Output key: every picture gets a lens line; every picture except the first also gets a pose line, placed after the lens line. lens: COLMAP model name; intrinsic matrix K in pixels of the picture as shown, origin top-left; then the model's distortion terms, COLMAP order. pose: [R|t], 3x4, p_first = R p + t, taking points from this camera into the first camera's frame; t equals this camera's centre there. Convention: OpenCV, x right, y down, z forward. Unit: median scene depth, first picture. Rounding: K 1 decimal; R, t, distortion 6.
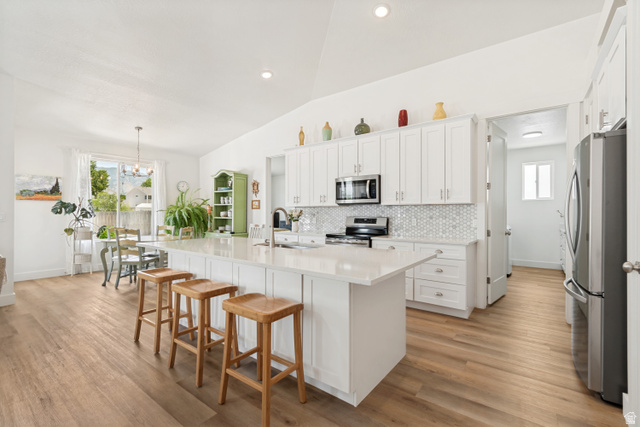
lens RADIAL K [[286.1, 0, 321.8], [0, 286.1, 212.0], [0, 0, 1]] dist [0.009022, -0.003066]
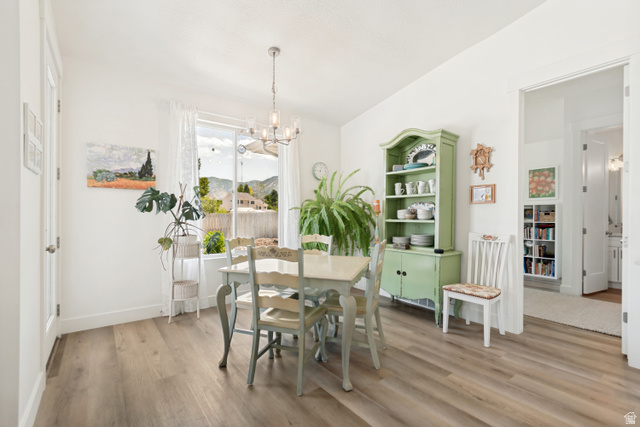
lens RADIAL K [[286.1, 0, 318.6], [0, 286.1, 217.2], [0, 0, 1]] dist [0.009022, -0.003066]
pose [[0.963646, 0.001379, -0.267179, -0.432645], [-0.000492, 0.999994, 0.003389, 0.014092], [0.267182, -0.003135, 0.963641, 0.531232]]
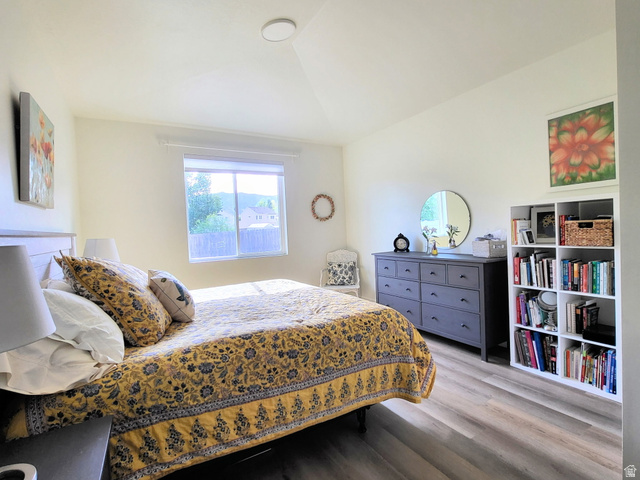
lens RADIAL K [[307.0, 0, 319.4], [0, 307.0, 241.0], [0, 0, 1]] dist [-0.011656, -0.000621]
pose [[0.917977, -0.033311, -0.395233, -0.089692], [0.044436, 0.998831, 0.019026, 0.003921], [0.394137, -0.035028, 0.918384, 1.231443]]
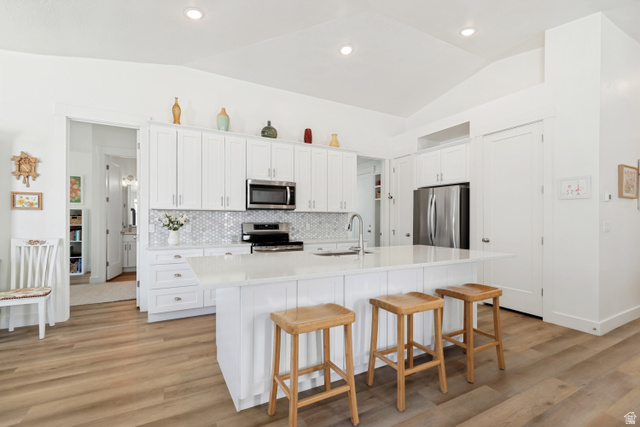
lens RADIAL K [[286.1, 0, 320.5], [0, 286.1, 221.3], [0, 0, 1]] dist [0.009022, -0.003066]
pose [[0.410007, -0.004698, 0.912070, -0.566038], [-0.008118, 0.999928, 0.008800, 0.001625], [-0.912046, -0.011013, 0.409940, 0.370977]]
